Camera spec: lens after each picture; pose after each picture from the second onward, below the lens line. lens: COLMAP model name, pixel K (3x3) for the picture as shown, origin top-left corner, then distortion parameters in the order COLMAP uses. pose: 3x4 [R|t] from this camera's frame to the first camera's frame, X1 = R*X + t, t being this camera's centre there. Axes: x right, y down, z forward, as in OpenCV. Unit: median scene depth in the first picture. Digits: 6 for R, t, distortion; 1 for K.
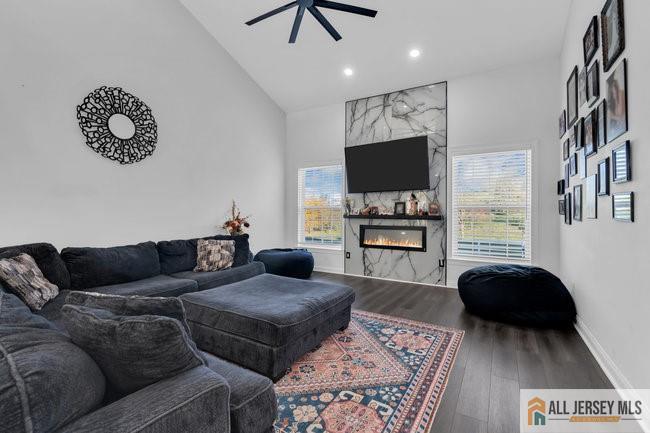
lens RADIAL K [[294.9, 0, 322.1], [0, 294.9, 211.5], [0, 0, 1]] dist [0.000847, 0.000703]
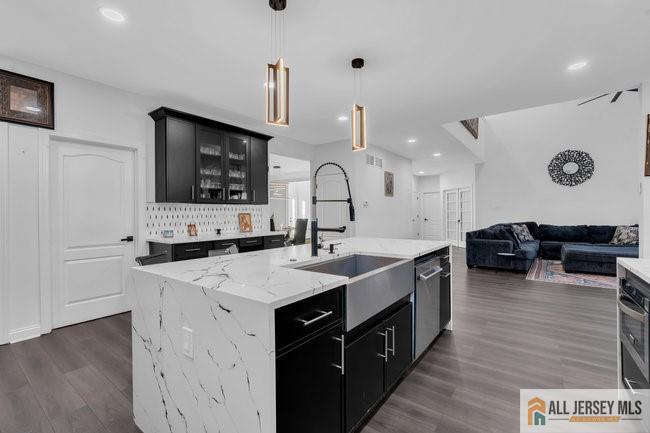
lens RADIAL K [[294.9, 0, 320.7], [0, 294.9, 215.4], [0, 0, 1]] dist [0.000847, 0.000703]
pose [[-0.088637, 0.002549, -0.996061, 1.593404], [0.016362, 0.999866, 0.001103, 0.010111], [0.995930, -0.016200, -0.088667, -0.577262]]
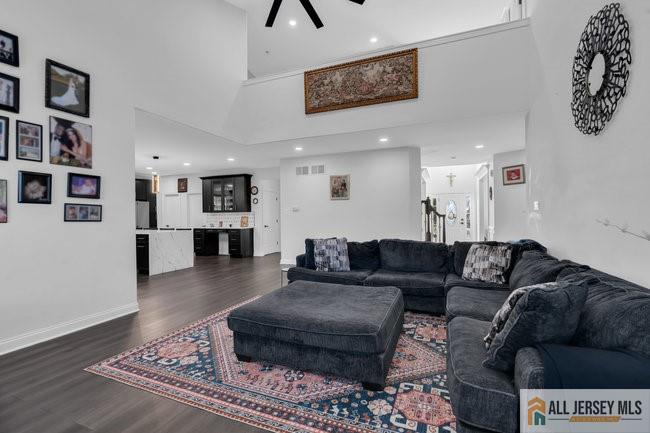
lens RADIAL K [[294.9, 0, 326.1], [0, 294.9, 212.4], [0, 0, 1]] dist [0.000847, 0.000703]
pose [[-0.986223, 0.005302, -0.165337, -0.016574], [0.008172, 0.999827, -0.016684, 0.007821], [0.165220, -0.017805, -0.986096, 1.594683]]
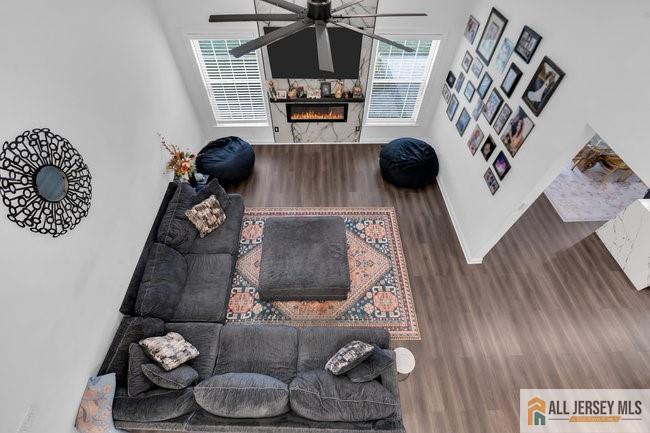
lens RADIAL K [[294.9, 0, 324.9], [0, 294.9, 212.2], [0, 0, 1]] dist [0.000847, 0.000703]
pose [[0.838342, -0.430641, 0.334263, -0.414531], [-0.006401, 0.605344, 0.795938, -0.859825], [-0.545108, -0.669407, 0.504729, 0.250761]]
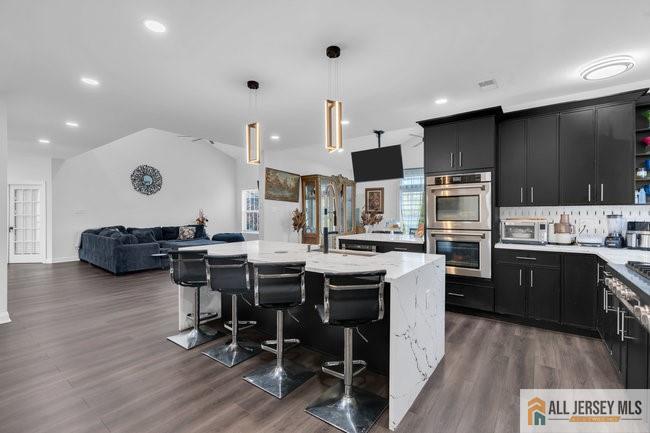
lens RADIAL K [[294.9, 0, 324.7], [0, 294.9, 216.6], [0, 0, 1]] dist [0.000847, 0.000703]
pose [[0.995741, -0.002741, -0.092152, 1.084040], [0.004308, 0.999850, 0.016803, -0.018569], [0.092092, -0.017128, 0.995603, -1.403272]]
